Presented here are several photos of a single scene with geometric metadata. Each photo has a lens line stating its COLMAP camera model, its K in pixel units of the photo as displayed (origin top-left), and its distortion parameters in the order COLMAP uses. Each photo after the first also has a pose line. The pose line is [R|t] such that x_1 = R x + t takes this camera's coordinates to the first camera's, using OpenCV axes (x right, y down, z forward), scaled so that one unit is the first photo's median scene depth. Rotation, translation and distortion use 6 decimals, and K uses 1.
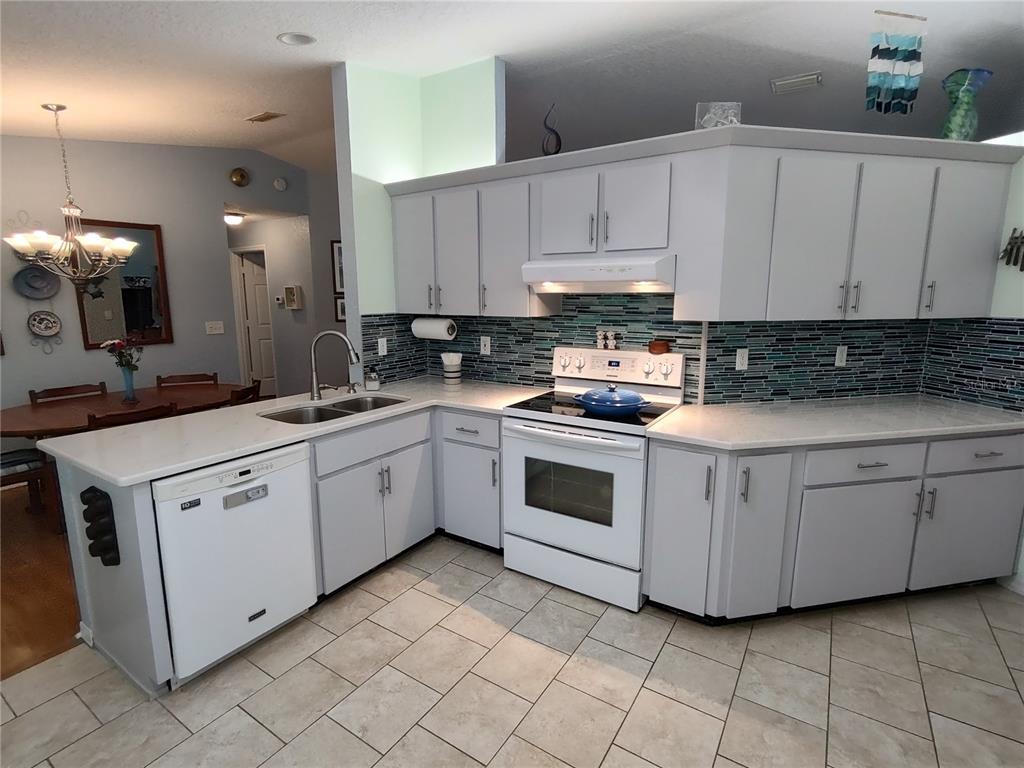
lens RADIAL K [[498.8, 0, 512.0], [0, 498.8, 384.0], [0, 0, 1]] dist [-0.001738, -0.000202]
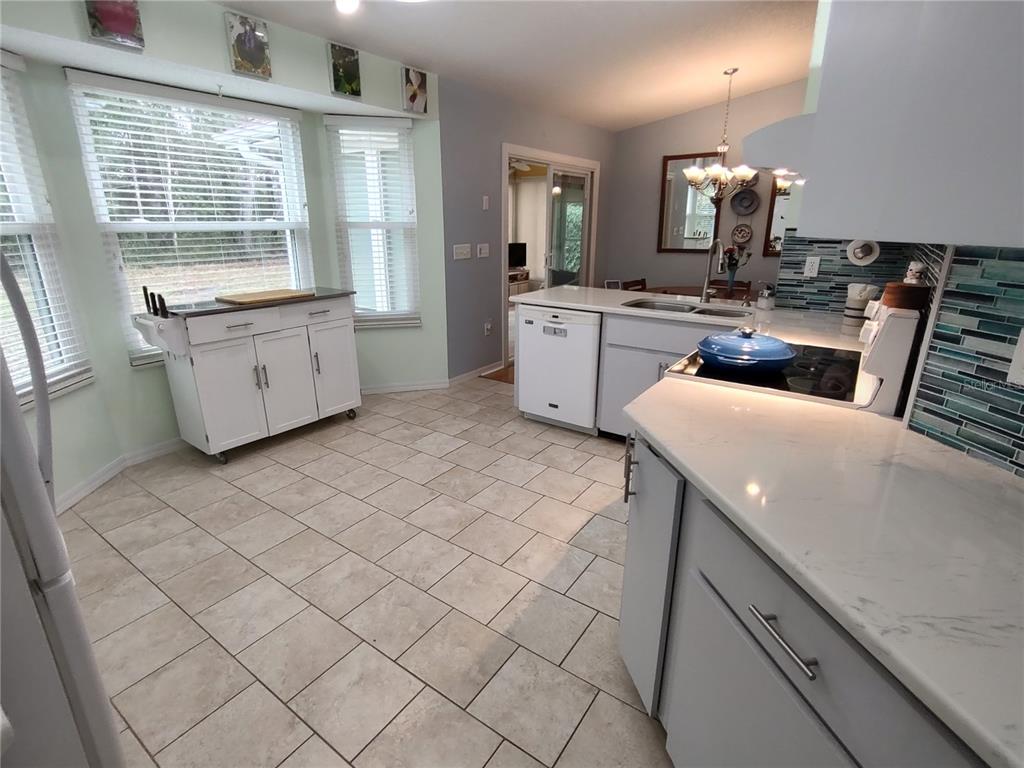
lens RADIAL K [[503.8, 0, 507.5], [0, 503.8, 371.5], [0, 0, 1]] dist [-0.003319, -0.000334]
pose [[-0.018656, 0.289555, -0.956980, 1.060533], [-0.177103, 0.941054, 0.288188, -0.099783], [0.984015, 0.174860, 0.033725, 0.768527]]
